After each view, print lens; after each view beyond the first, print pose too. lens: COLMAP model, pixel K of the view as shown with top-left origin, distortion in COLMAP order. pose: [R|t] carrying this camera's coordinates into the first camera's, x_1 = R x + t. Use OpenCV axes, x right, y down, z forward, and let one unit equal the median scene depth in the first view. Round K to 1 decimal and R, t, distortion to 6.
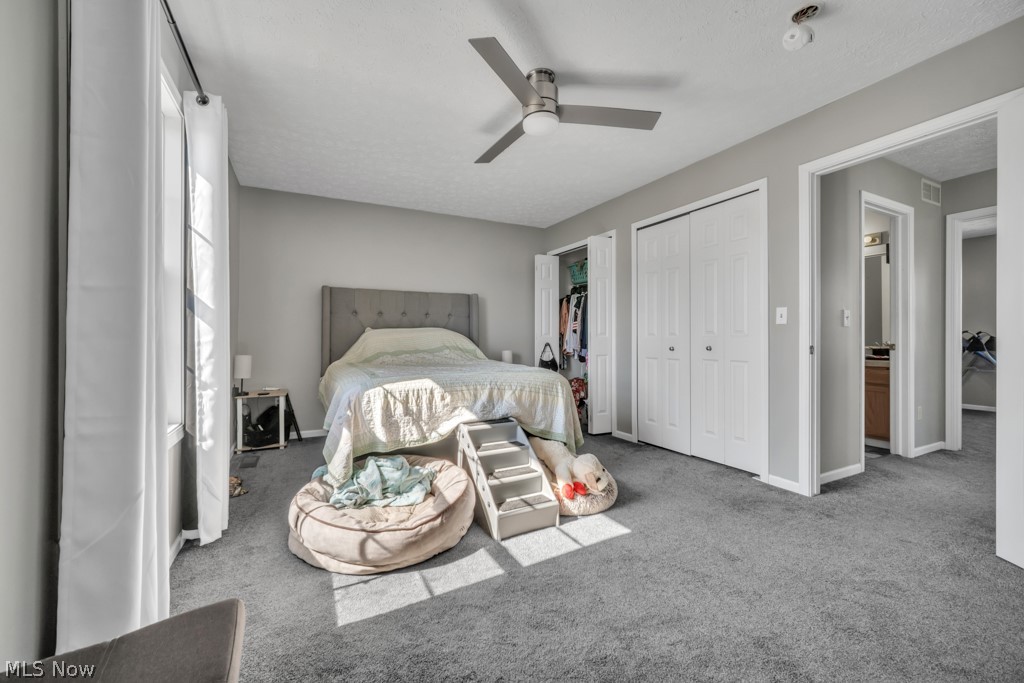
lens RADIAL K [[409.4, 0, 508.9], [0, 409.4, 338.9], [0, 0, 1]] dist [-0.000151, -0.000115]
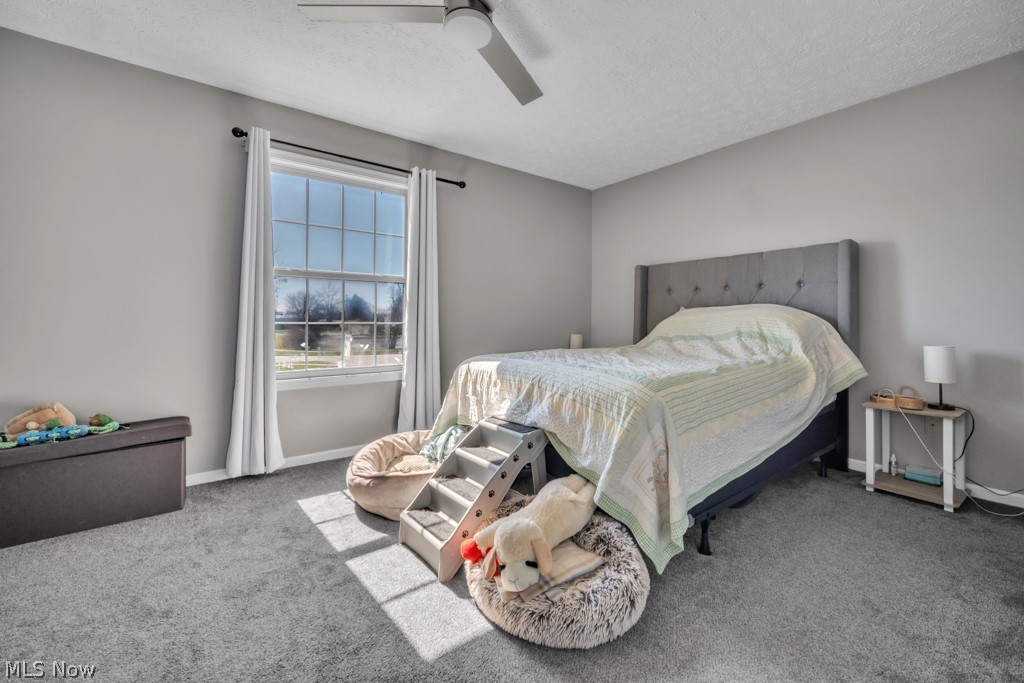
lens RADIAL K [[423.2, 0, 510.5], [0, 423.2, 316.7], [0, 0, 1]] dist [-0.000939, -0.000098]
pose [[0.178129, -0.010084, -0.983955, 0.762227], [-0.004466, 0.999929, -0.011056, 0.004115], [0.983997, 0.006364, 0.178072, 0.860952]]
